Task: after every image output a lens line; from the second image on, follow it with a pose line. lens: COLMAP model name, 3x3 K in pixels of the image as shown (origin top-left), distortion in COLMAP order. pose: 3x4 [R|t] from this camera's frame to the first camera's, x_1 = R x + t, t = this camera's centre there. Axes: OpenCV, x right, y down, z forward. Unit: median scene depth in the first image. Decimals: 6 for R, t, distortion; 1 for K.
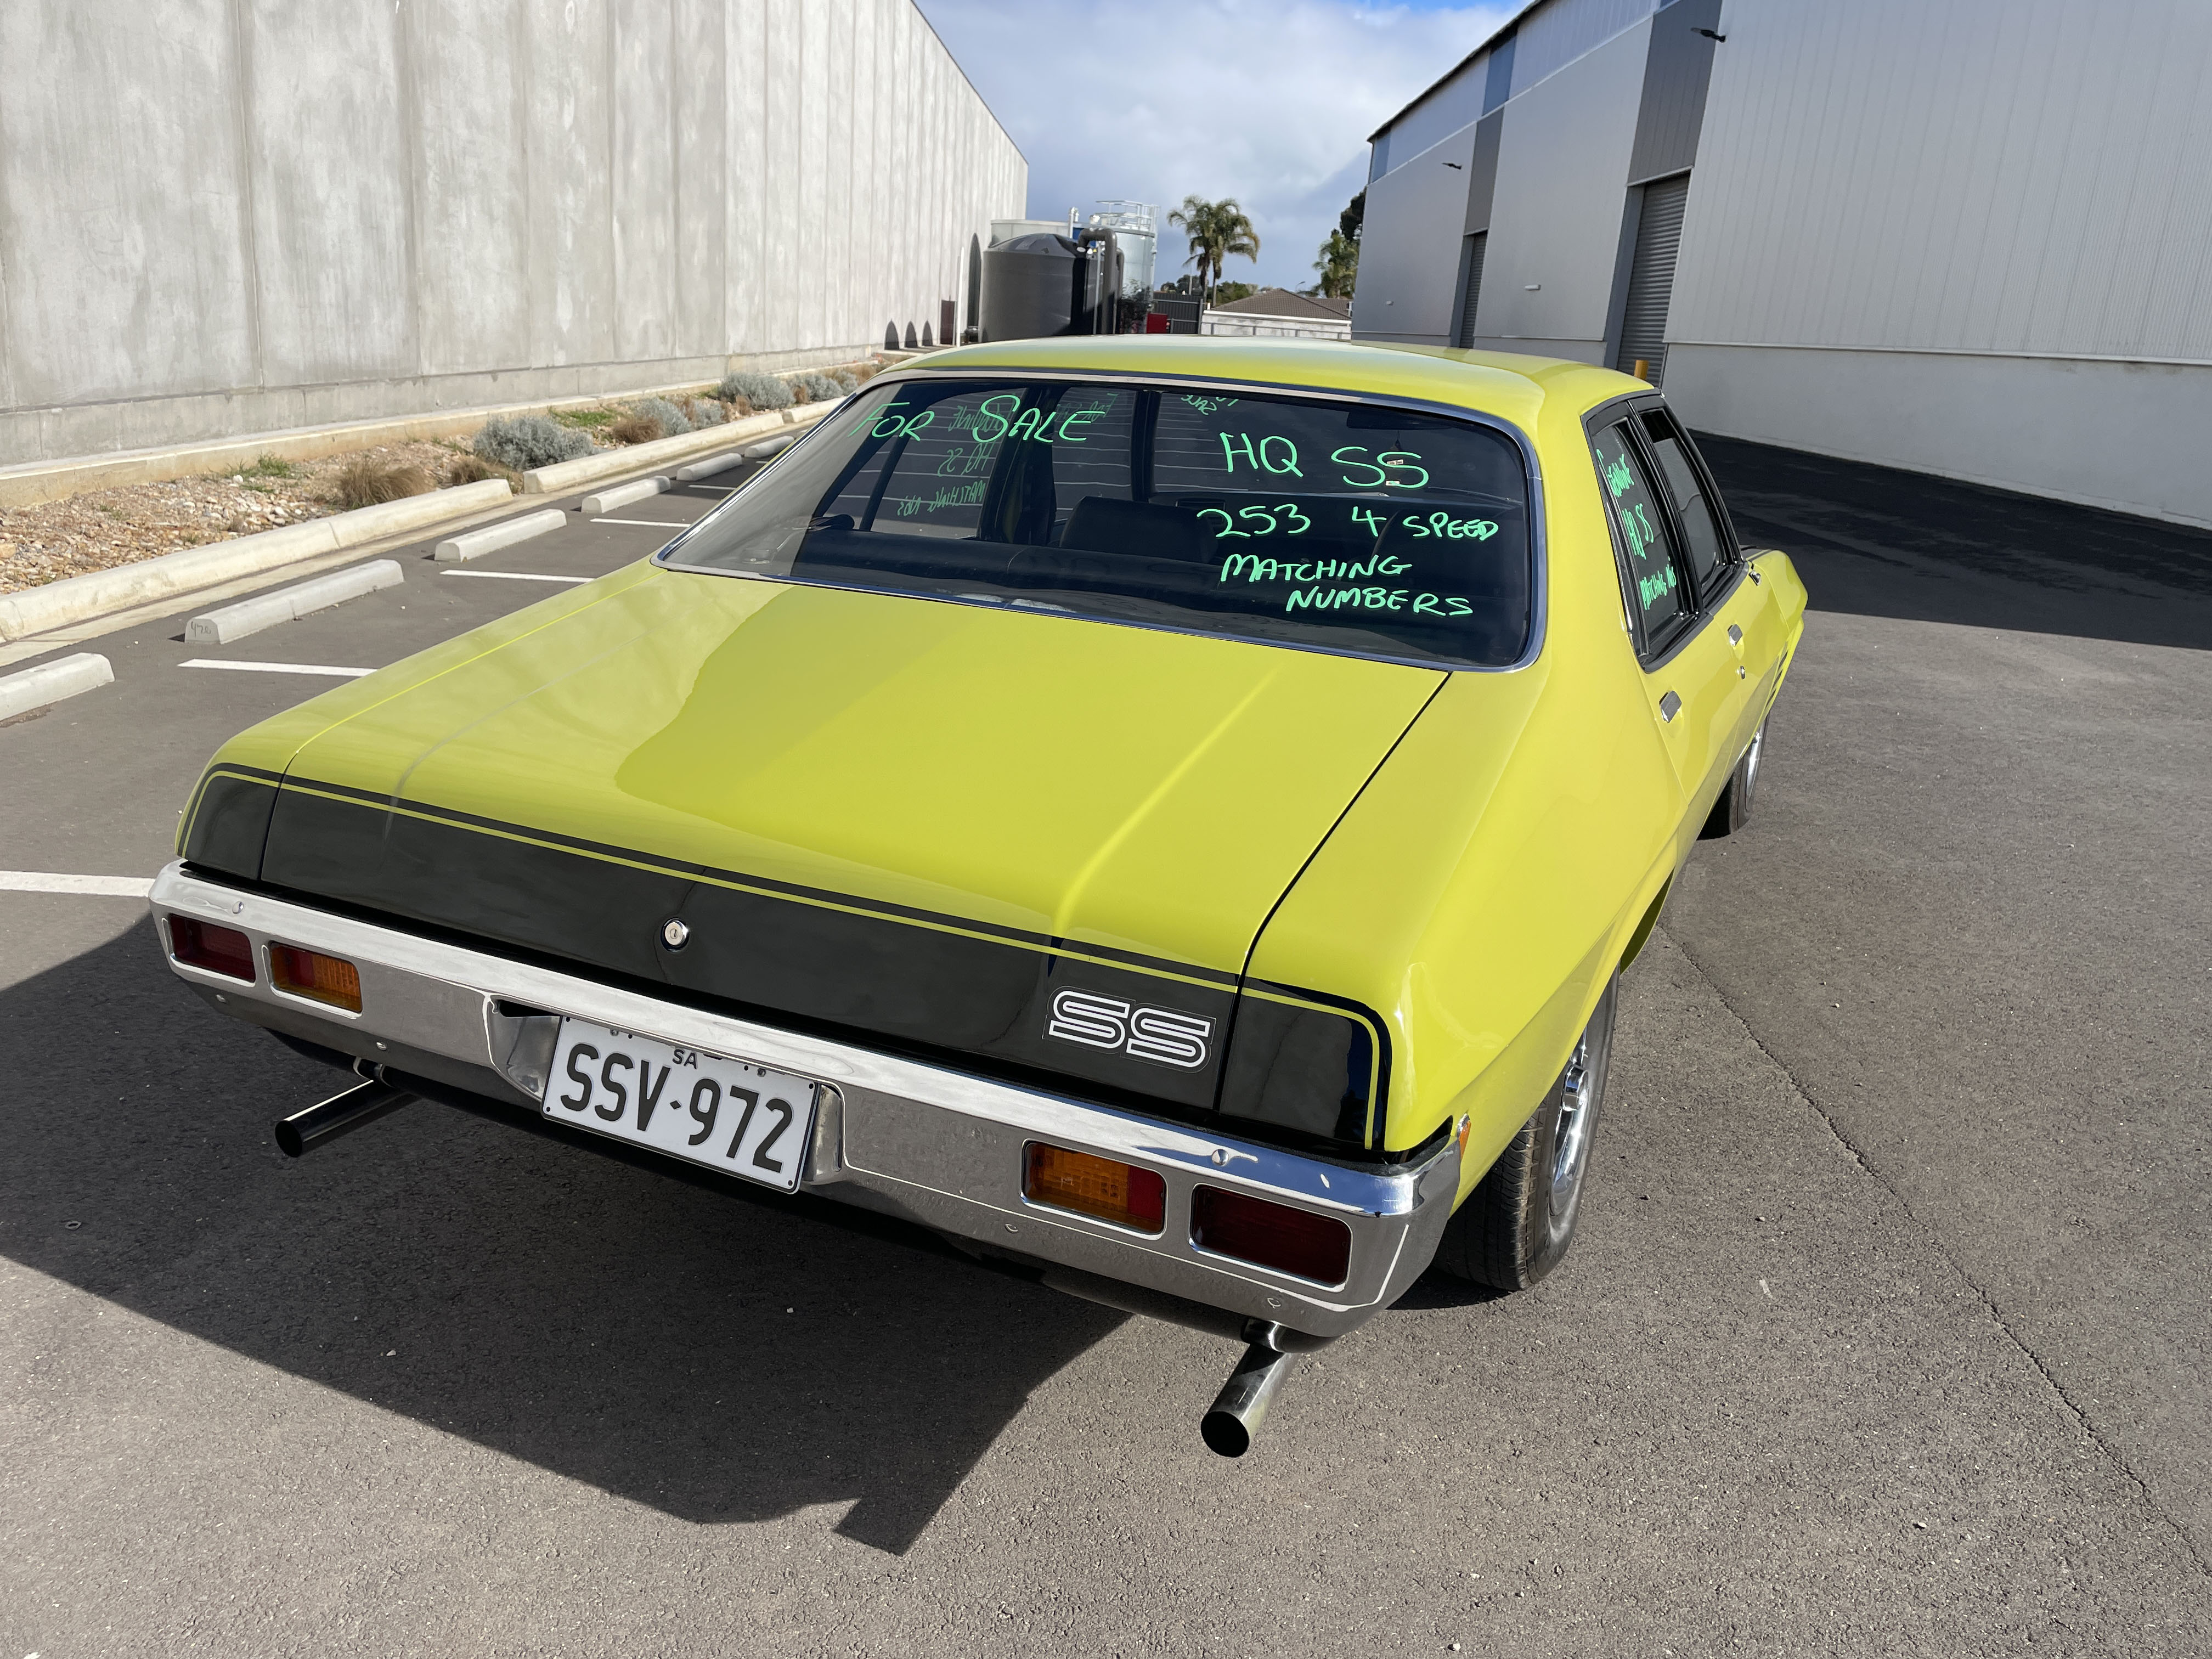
lens RADIAL K [[1677.6, 0, 1121.7], [0, 1677.6, 815.2], [0, 0, 1]] dist [0.091664, -0.128683]
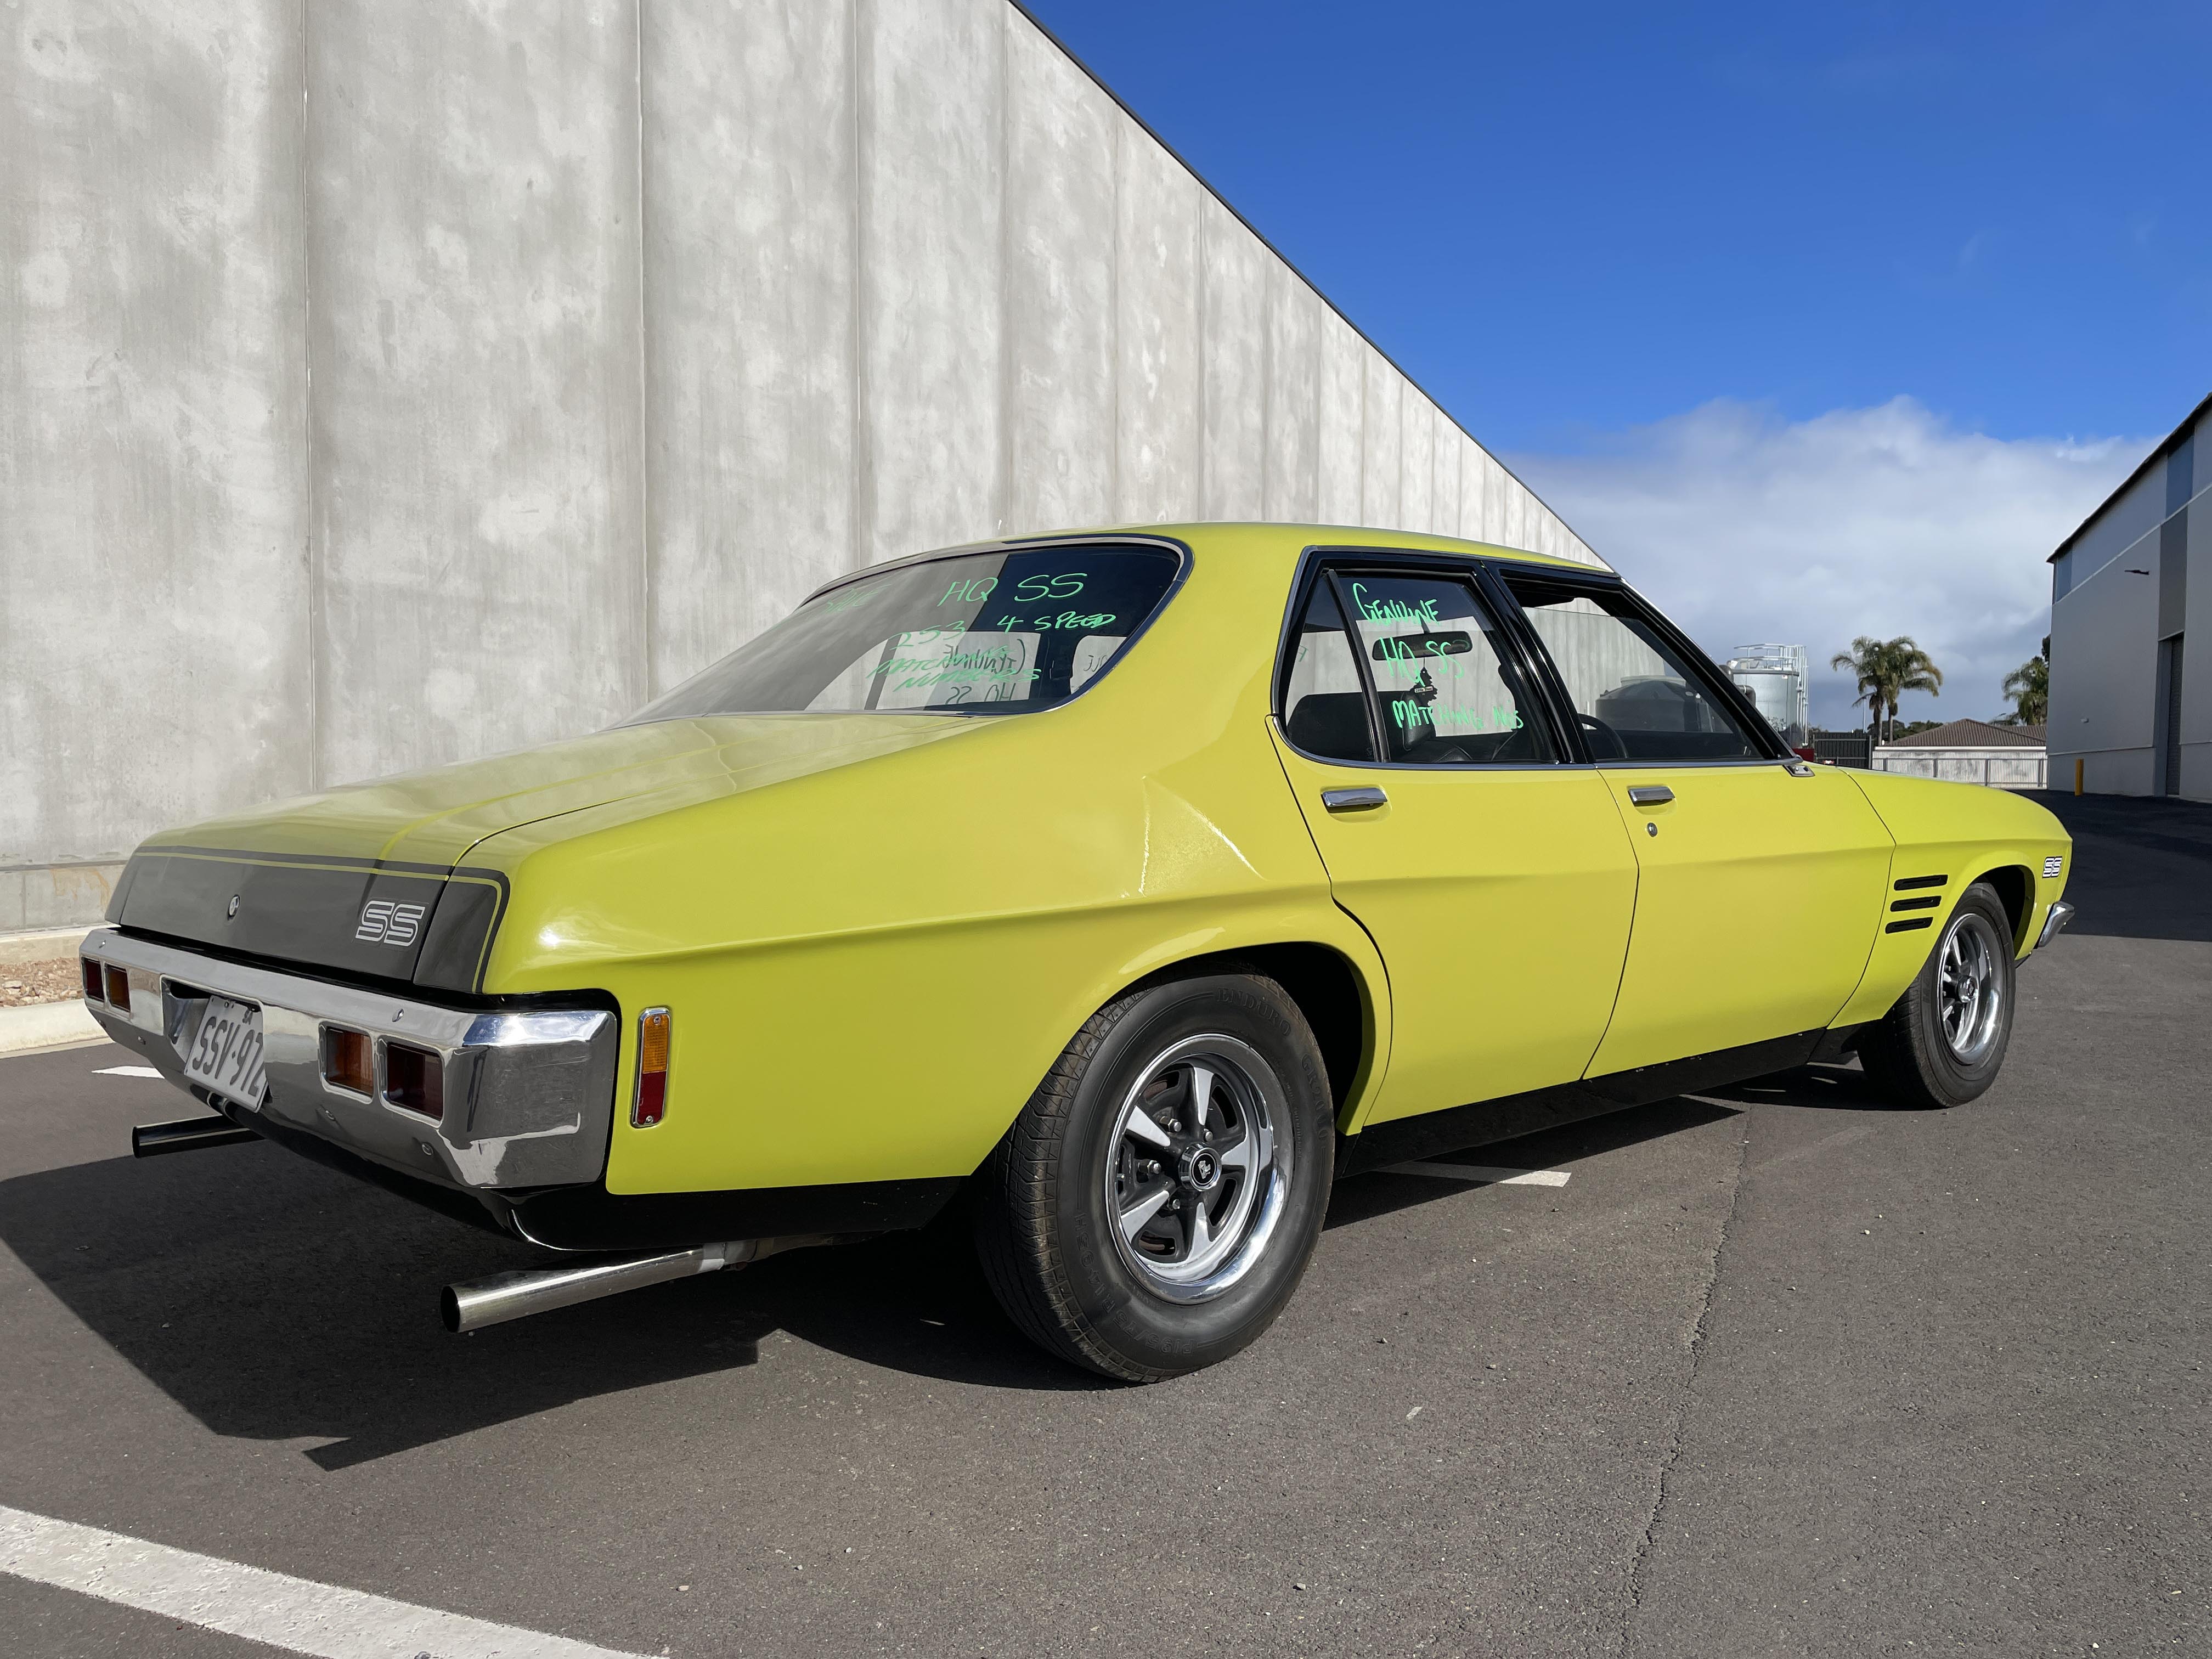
lens RADIAL K [[1666.9, 0, 1106.0], [0, 1666.9, 829.5], [0, 0, 1]] dist [0.101078, -0.140603]
pose [[0.922291, -0.051634, -0.383032, 0.708383], [-0.049434, 0.967137, -0.249404, 0.257169], [0.383322, 0.248958, 0.889429, 0.100274]]
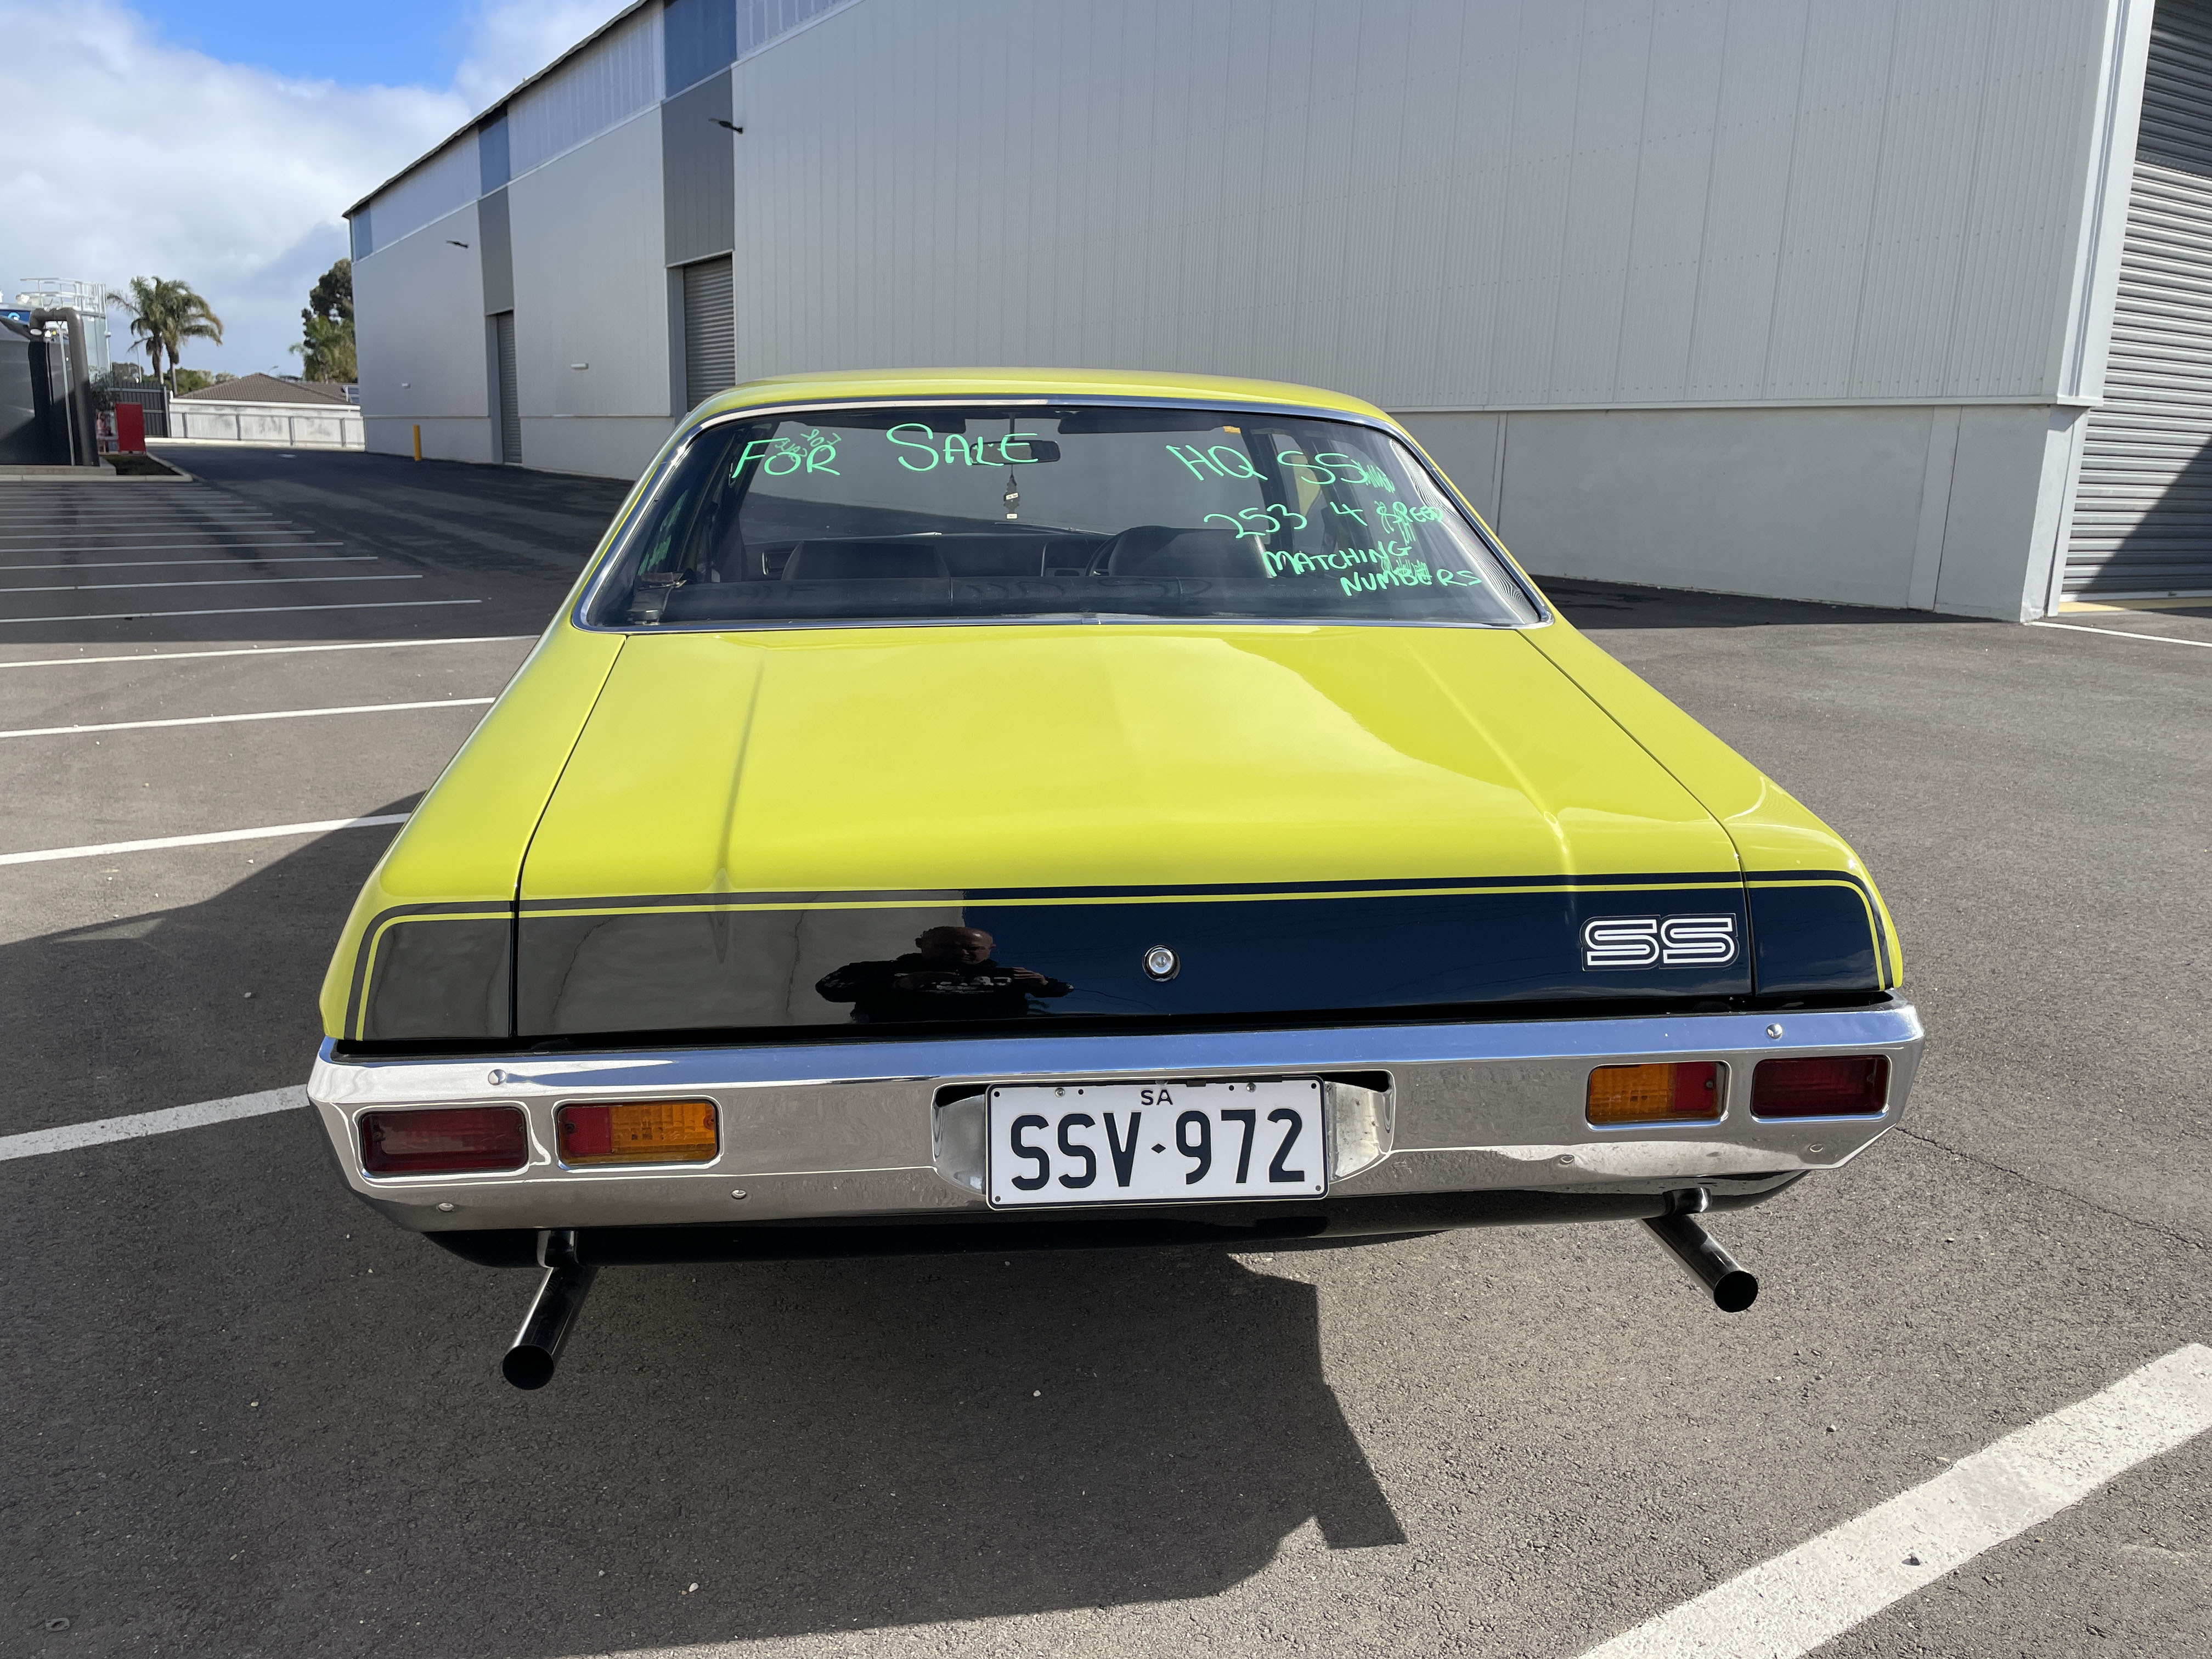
lens RADIAL K [[1677.6, 0, 1121.7], [0, 1677.6, 815.2], [0, 0, 1]] dist [0.091664, -0.128683]
pose [[0.849786, -0.155740, 0.503596, -0.643758], [0.177821, 0.984054, 0.004263, -0.015646], [-0.496229, 0.085927, 0.863929, 0.169754]]
